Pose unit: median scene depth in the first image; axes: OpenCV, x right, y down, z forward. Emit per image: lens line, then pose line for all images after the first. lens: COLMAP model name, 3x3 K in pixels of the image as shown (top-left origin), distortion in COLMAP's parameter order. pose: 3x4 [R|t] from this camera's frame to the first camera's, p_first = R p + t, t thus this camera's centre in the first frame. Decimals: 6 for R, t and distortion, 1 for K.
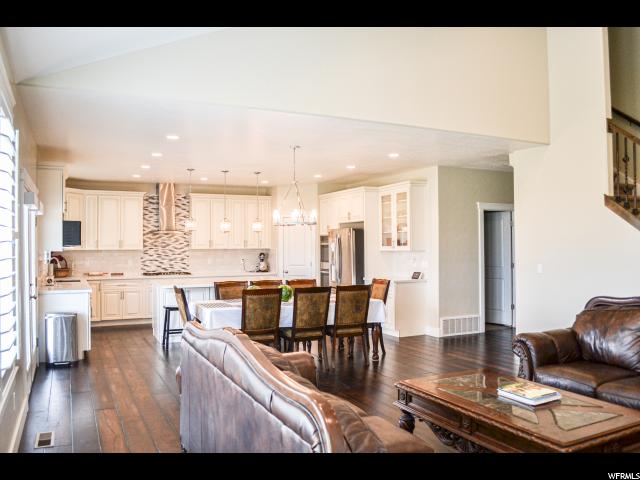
lens RADIAL K [[516.6, 0, 313.7], [0, 516.6, 240.7], [0, 0, 1]] dist [-0.064301, -0.001924]
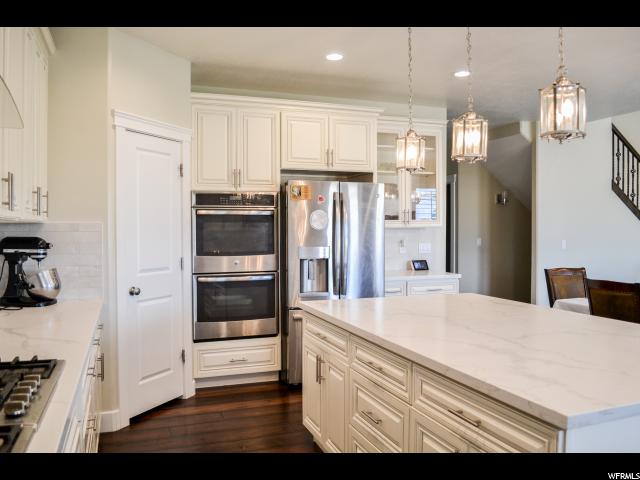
lens RADIAL K [[516.6, 0, 313.7], [0, 516.6, 240.7], [0, 0, 1]] dist [-0.064301, -0.001924]
pose [[0.104848, -0.023242, 0.994217, -0.406216], [-0.011275, 0.999635, 0.024558, 0.018529], [-0.994424, -0.013784, 0.104547, 0.921799]]
